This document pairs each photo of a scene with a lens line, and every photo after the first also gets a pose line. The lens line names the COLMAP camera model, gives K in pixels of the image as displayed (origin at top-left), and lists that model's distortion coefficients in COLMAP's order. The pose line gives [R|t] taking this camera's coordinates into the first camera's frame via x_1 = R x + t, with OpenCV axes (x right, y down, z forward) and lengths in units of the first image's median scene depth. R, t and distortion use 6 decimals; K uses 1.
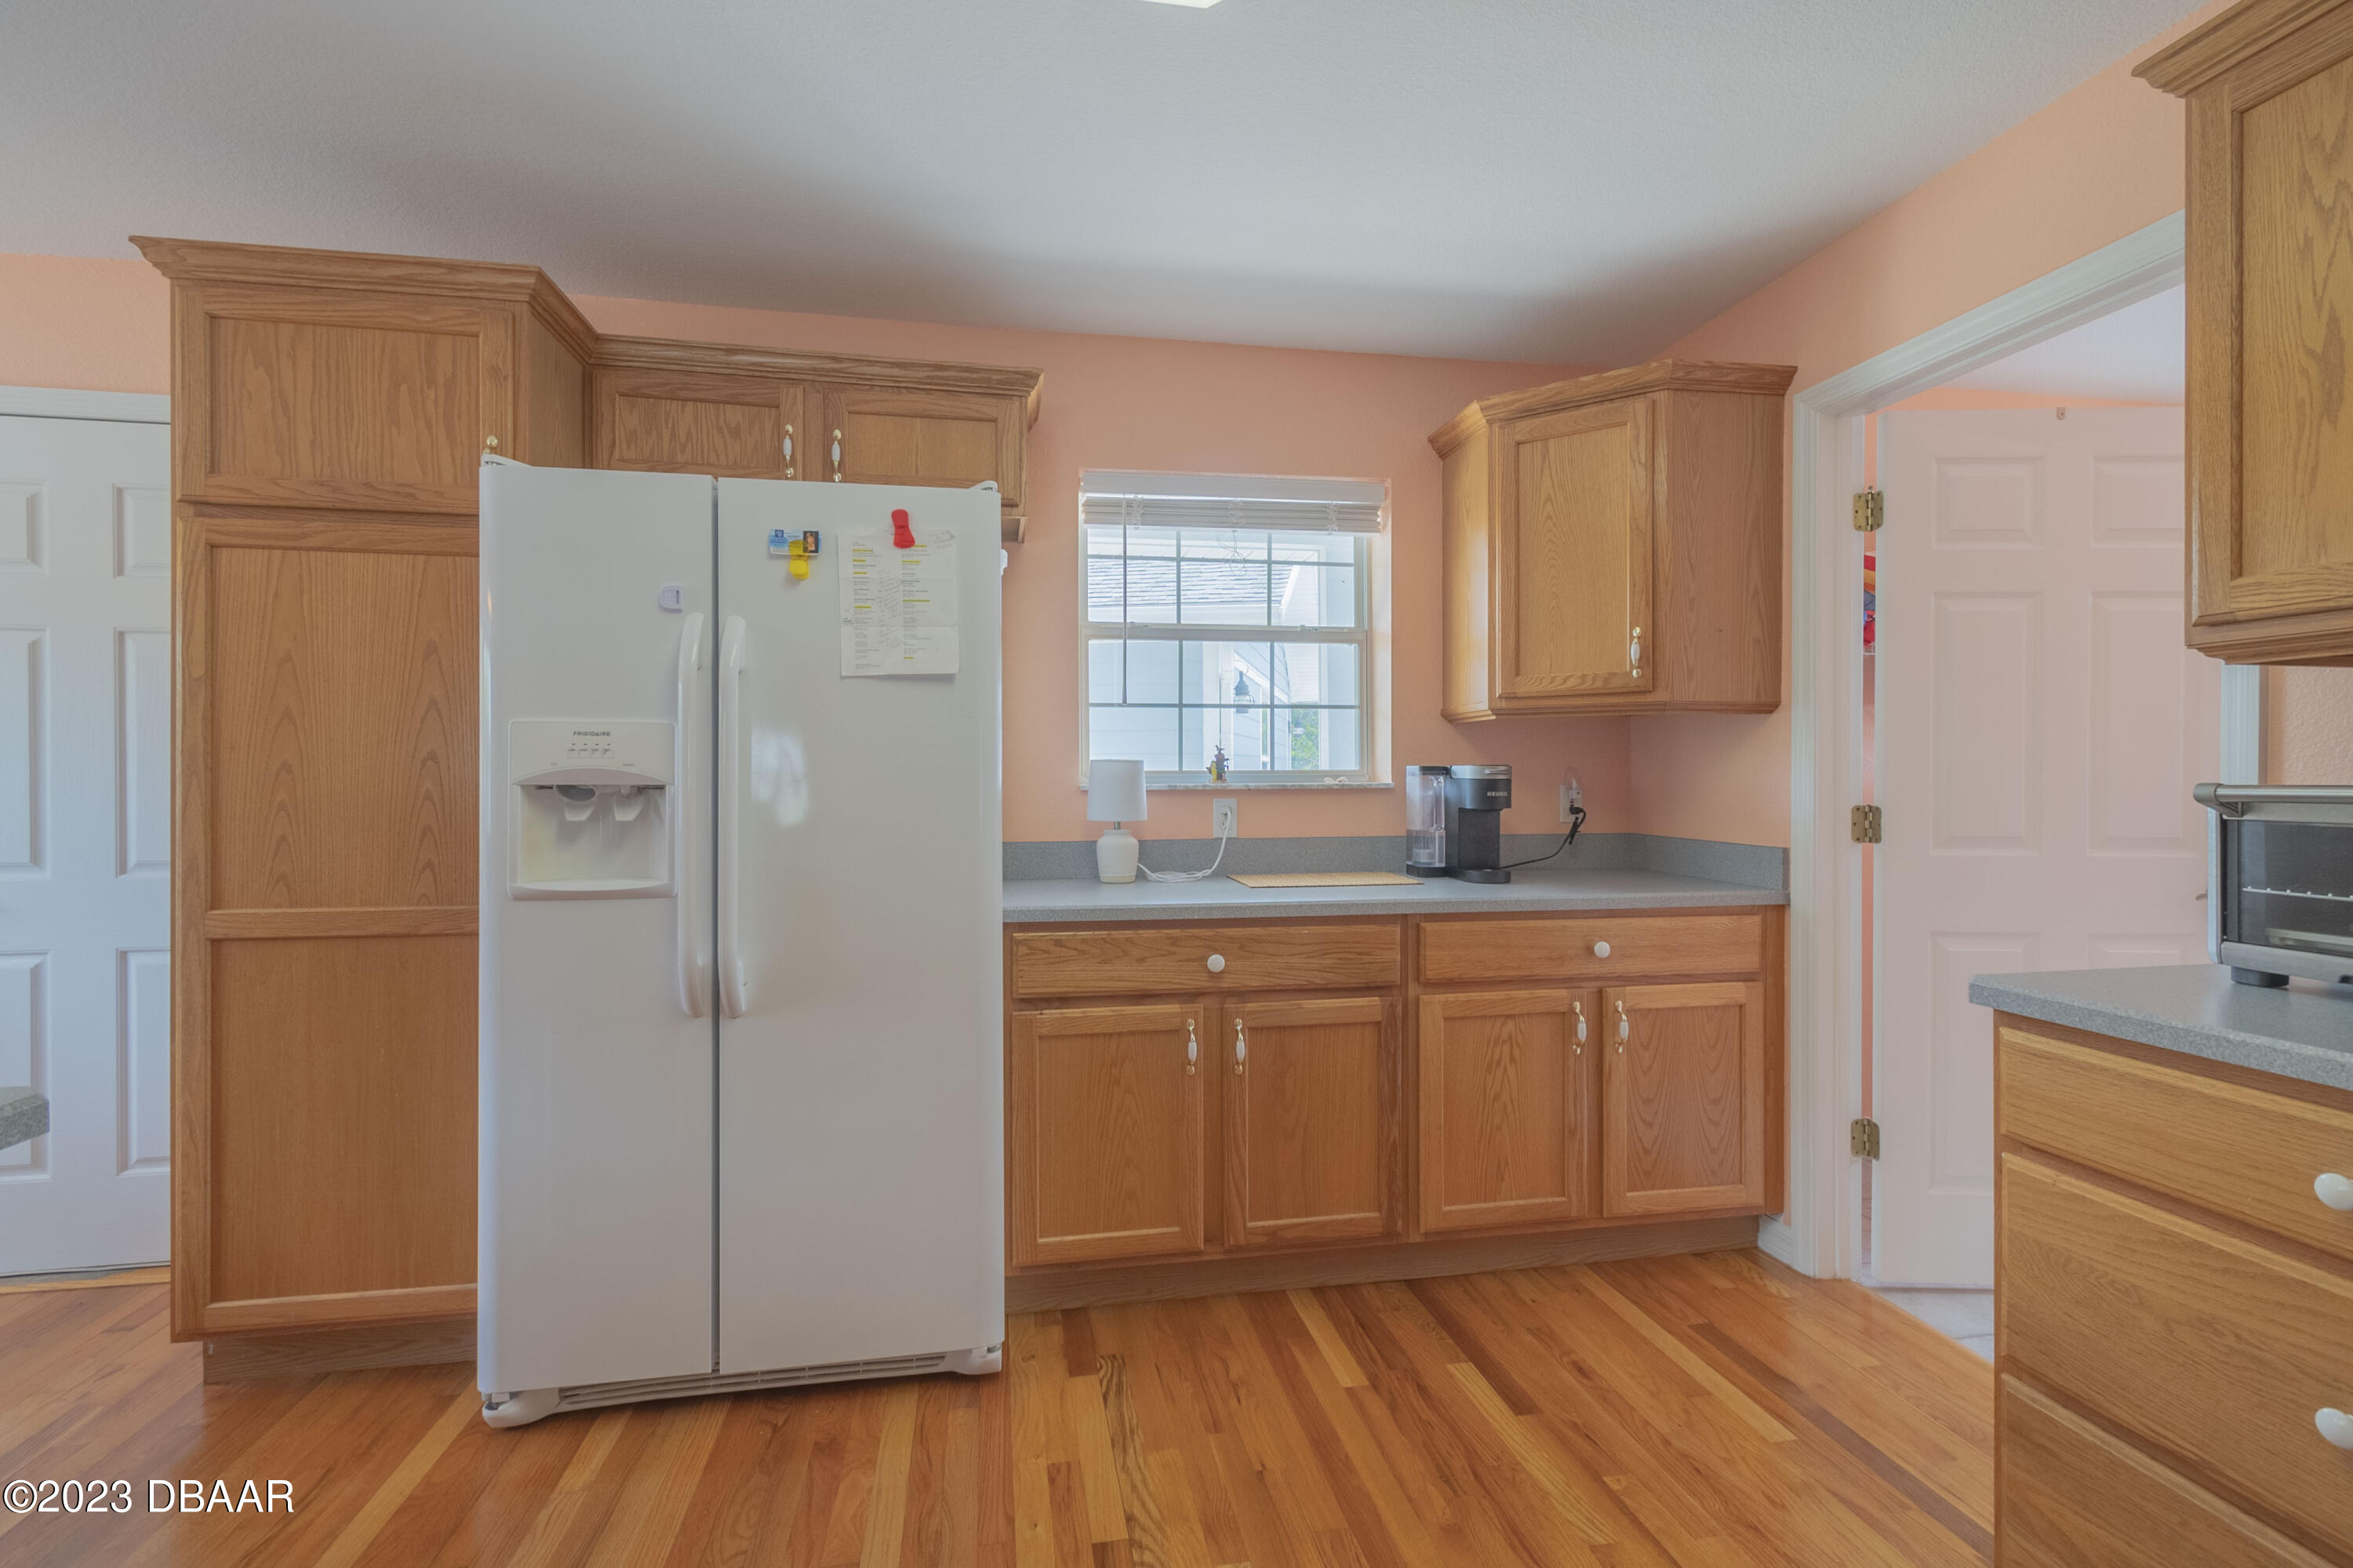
lens RADIAL K [[1047.7, 0, 1191.5], [0, 1047.7, 785.3], [0, 0, 1]] dist [0.006492, -0.002655]
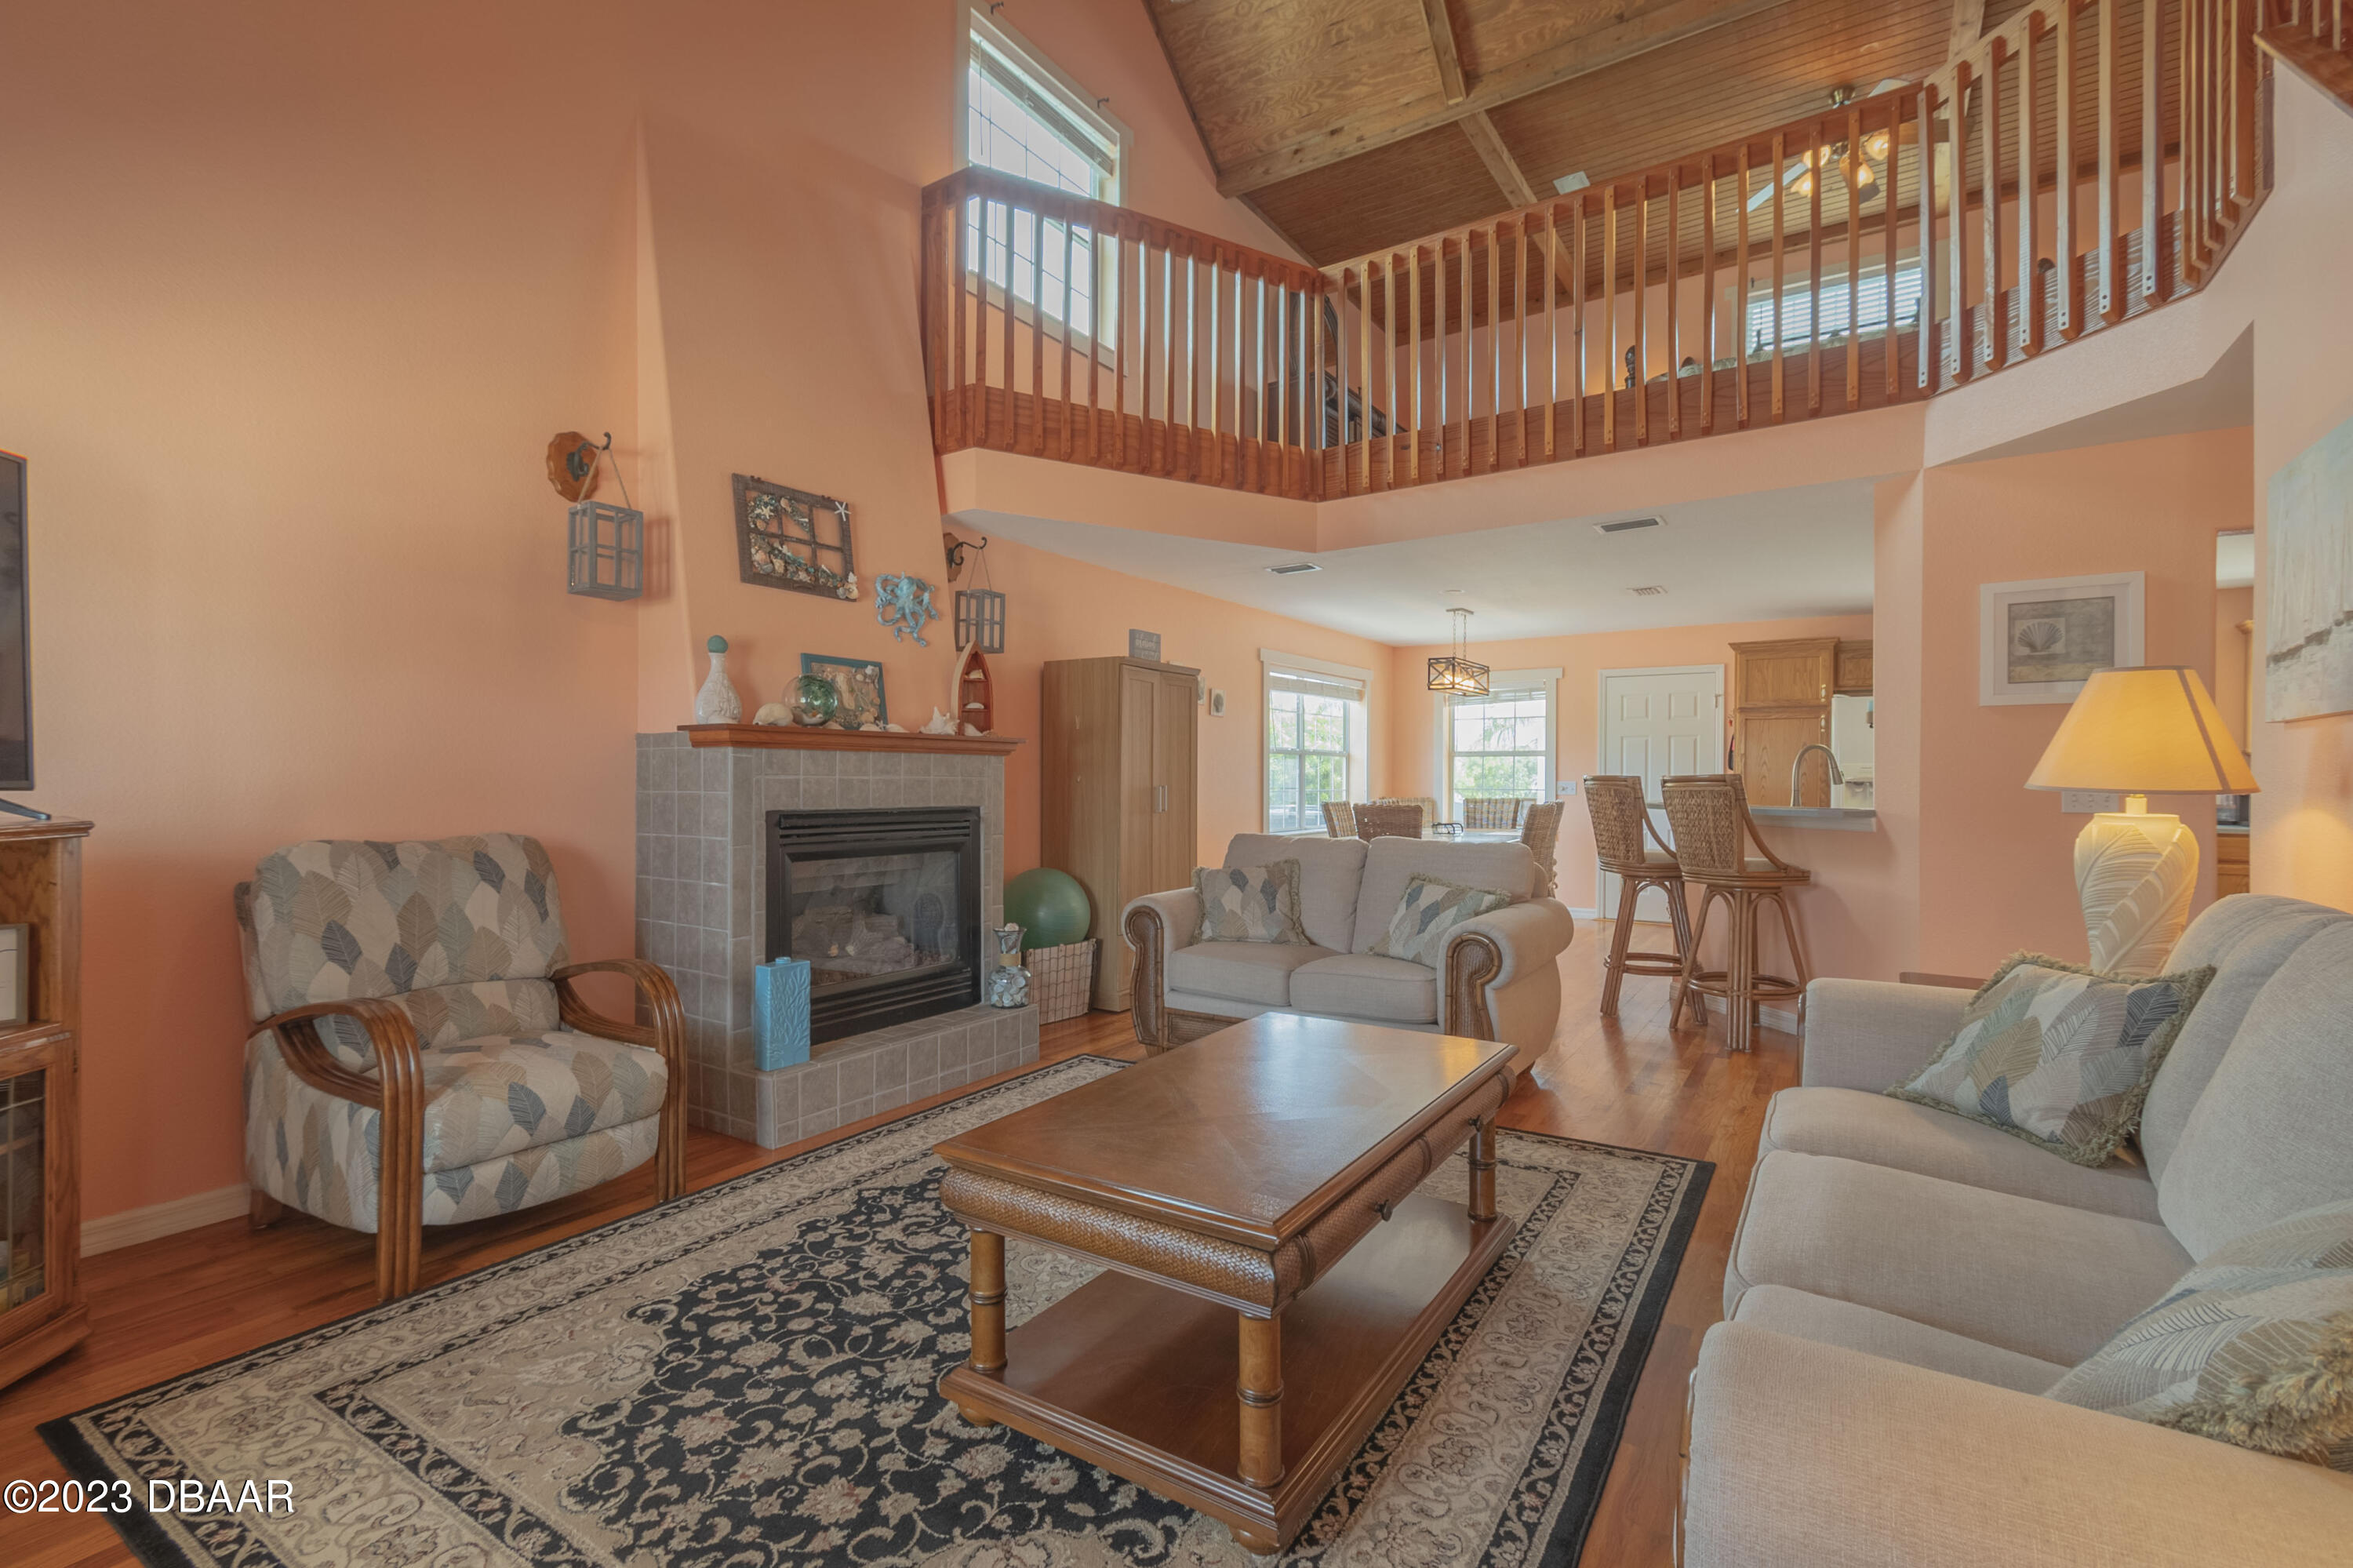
lens RADIAL K [[1047.7, 0, 1180.6], [0, 1047.7, 772.4], [0, 0, 1]] dist [0.006492, -0.002655]
pose [[0.727727, 0.001354, -0.685866, 0.186128], [-0.010999, 0.999892, -0.009696, 0.023982], [0.685779, 0.014600, 0.727663, -3.157997]]
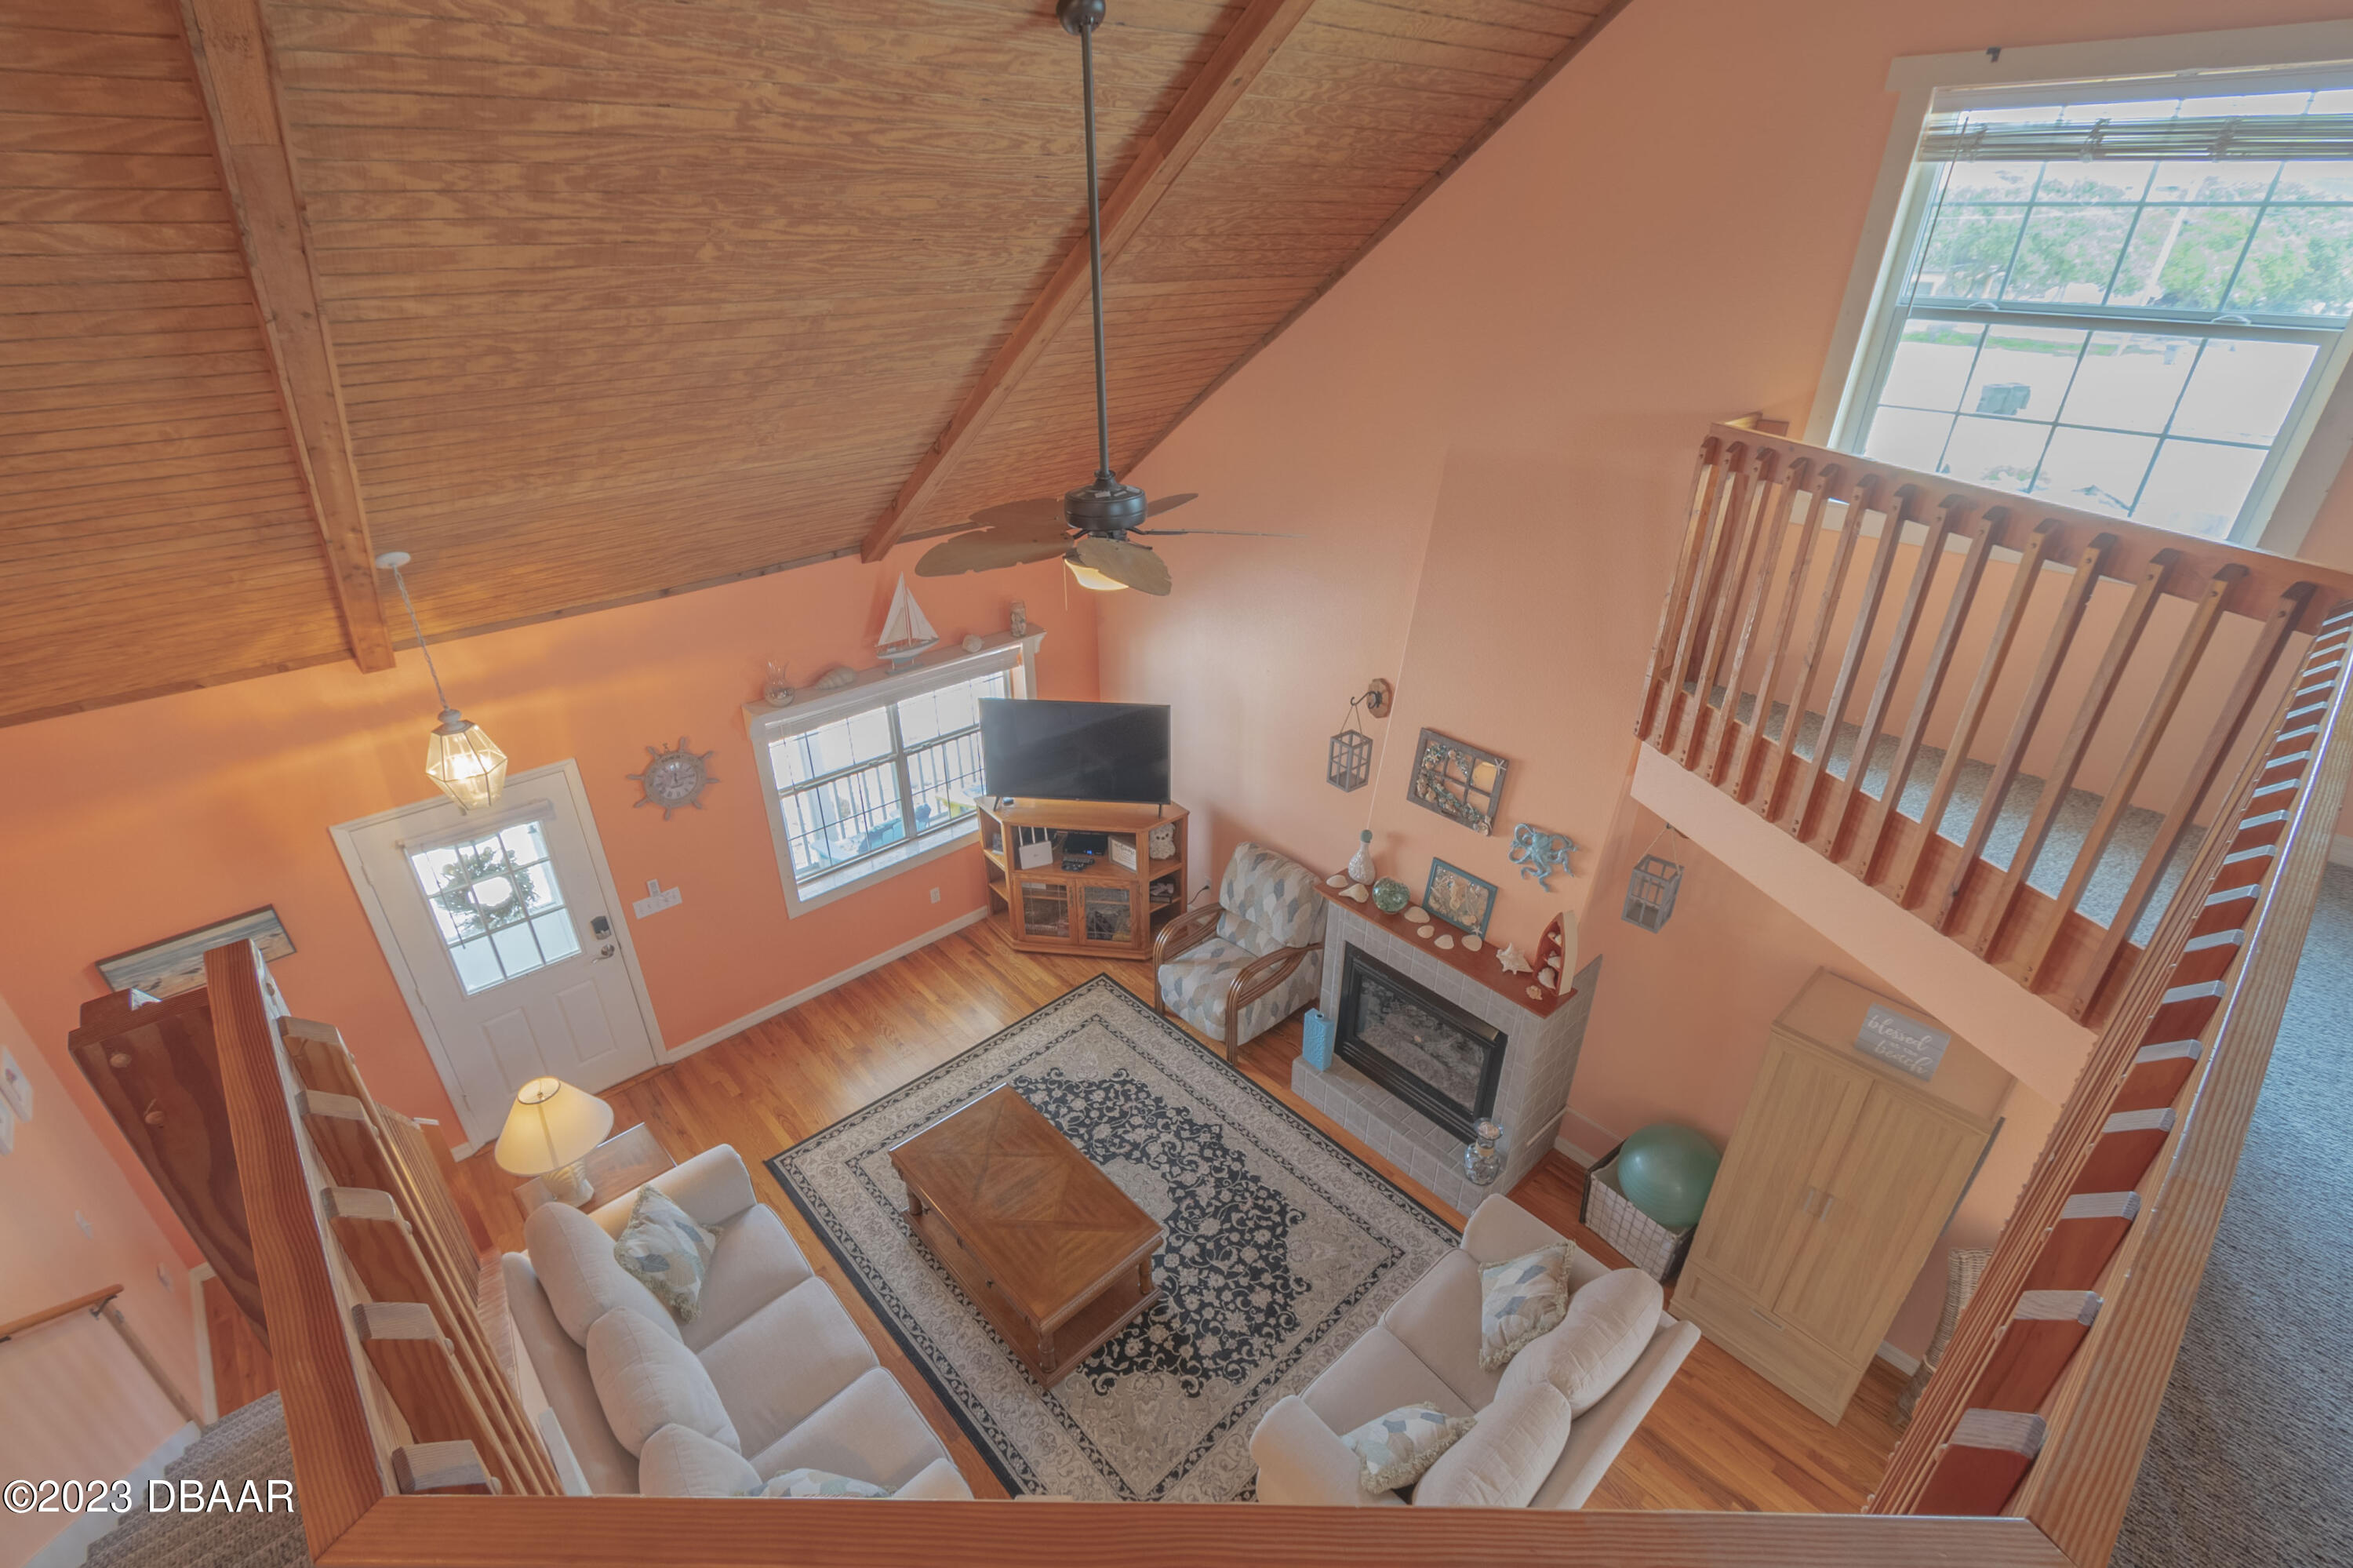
lens RADIAL K [[1047.7, 0, 1186.5], [0, 1047.7, 792.4], [0, 0, 1]] dist [0.006492, -0.002655]
pose [[-0.843028, 0.258166, -0.471862, 0.087973], [-0.005976, 0.872730, 0.488166, -1.665575], [0.537836, 0.414358, -0.734193, -0.653975]]
